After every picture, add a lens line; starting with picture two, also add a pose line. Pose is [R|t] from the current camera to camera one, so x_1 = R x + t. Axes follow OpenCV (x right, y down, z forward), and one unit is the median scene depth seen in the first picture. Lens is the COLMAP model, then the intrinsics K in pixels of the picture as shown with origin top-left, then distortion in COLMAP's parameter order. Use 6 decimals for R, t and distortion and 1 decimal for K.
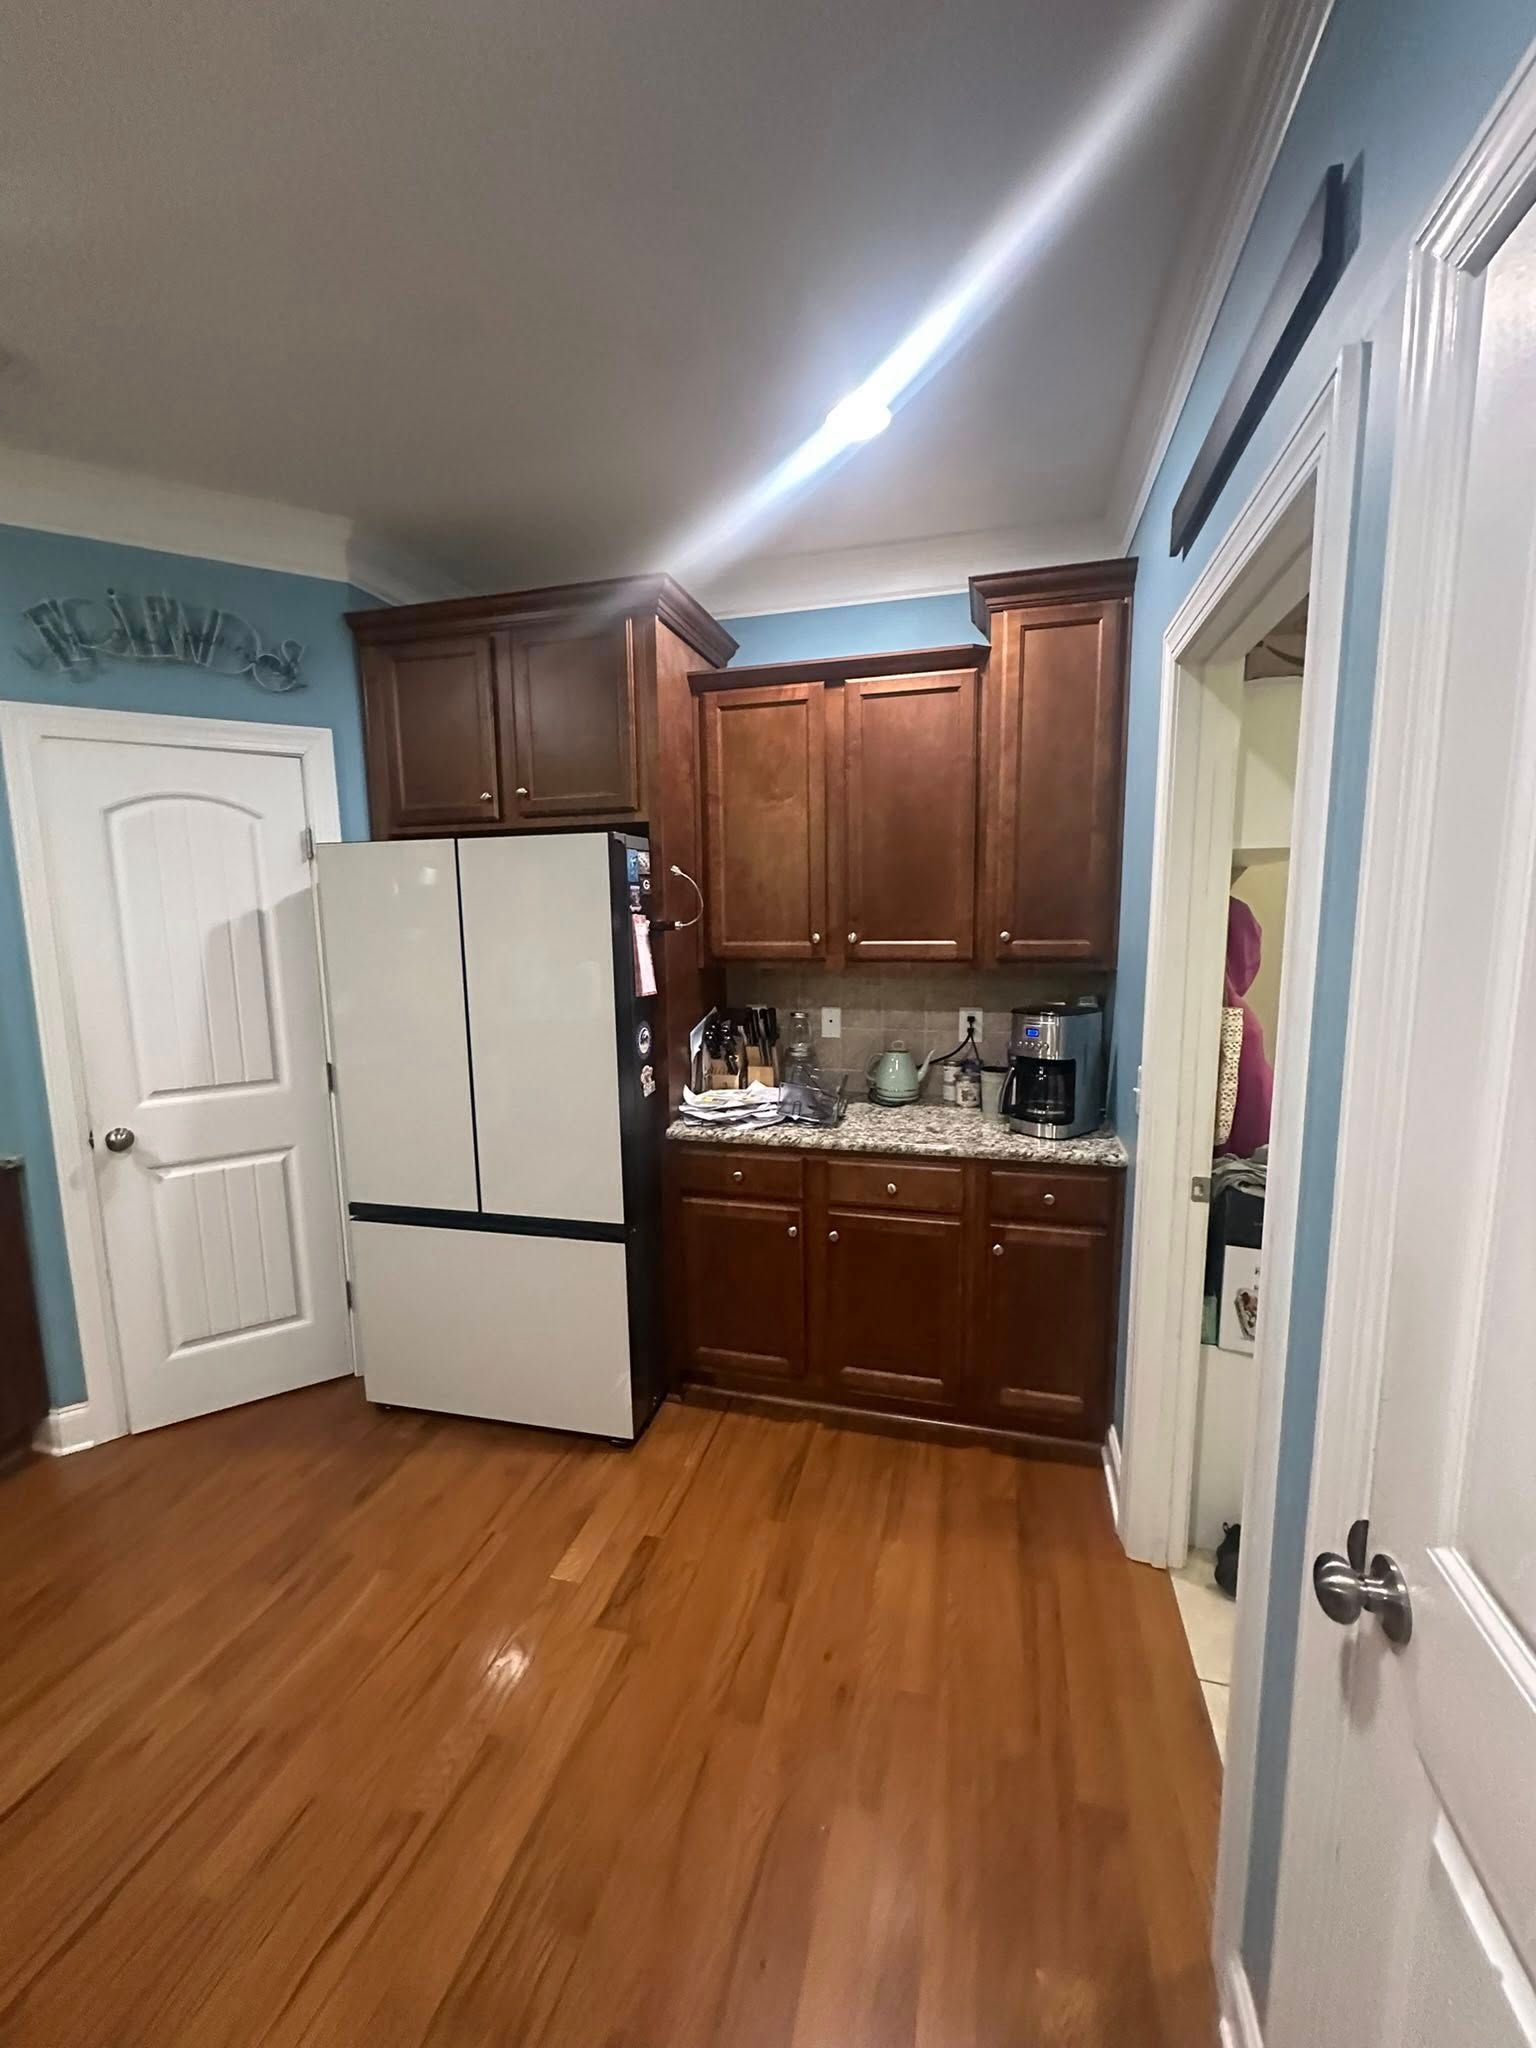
lens RADIAL K [[816.5, 0, 768.0], [0, 816.5, 1024.0], [0, 0, 1]] dist [-0.003994, -0.000257]
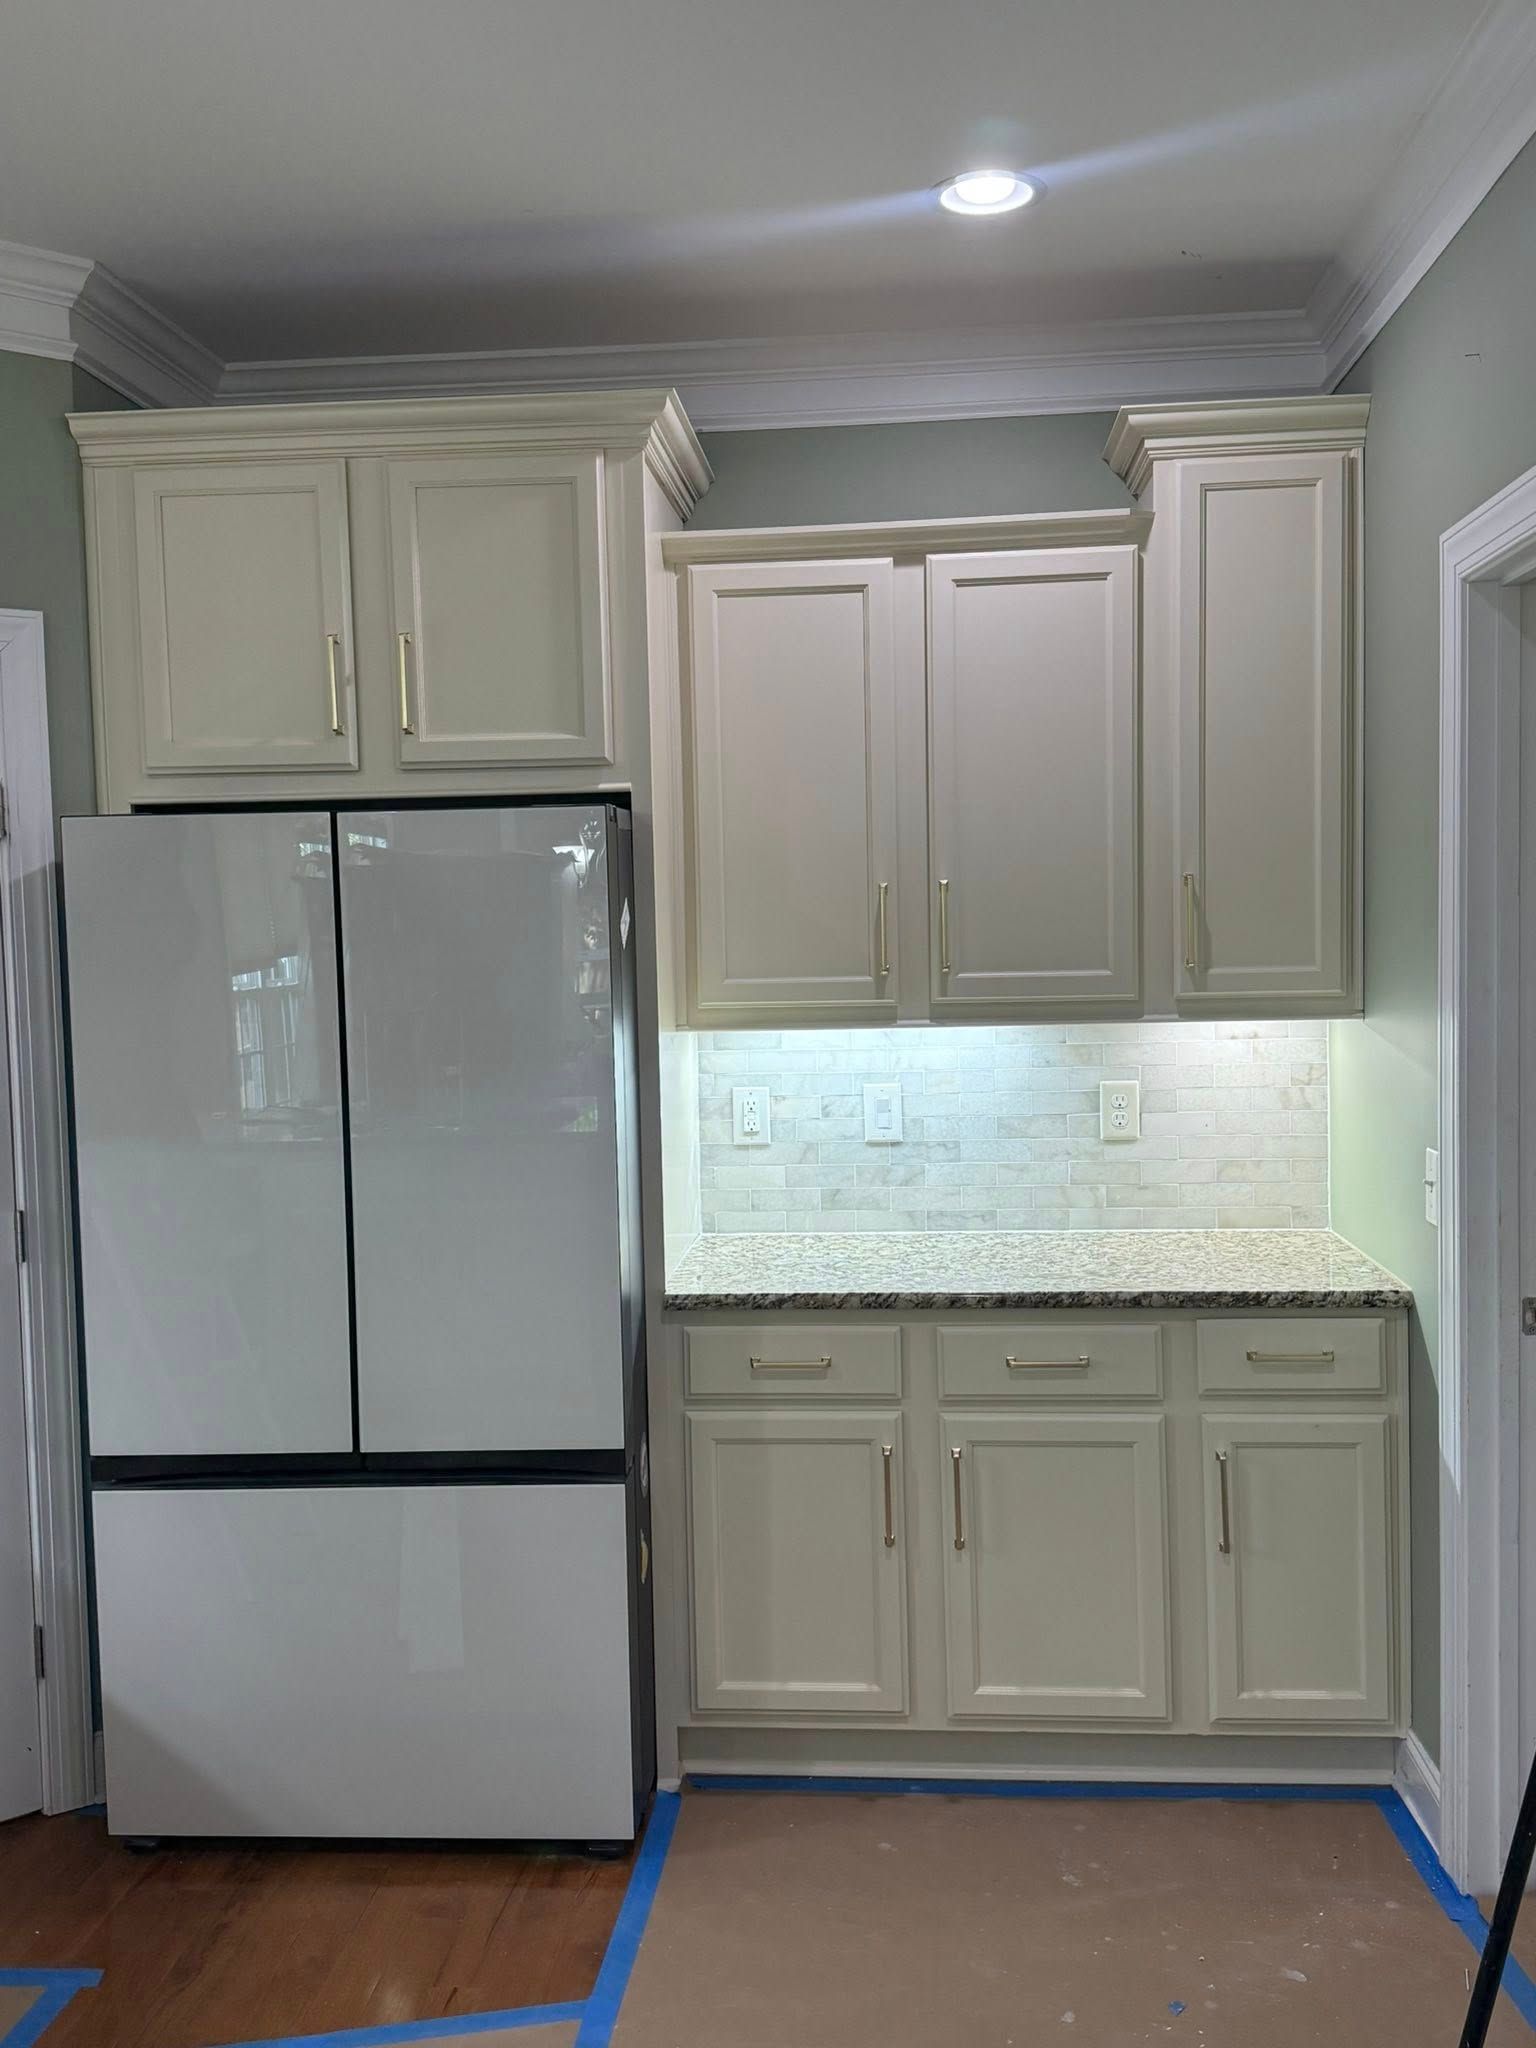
lens RADIAL K [[1865.5, 0, 768.0], [0, 1865.5, 1024.0], [0, 0, 1]] dist [0.027959, 0.004827]
pose [[0.984375, -0.019557, 0.174994, -0.292153], [0.034564, 0.995940, -0.083123, 0.050976], [-0.172658, 0.087873, 0.981054, -0.359059]]
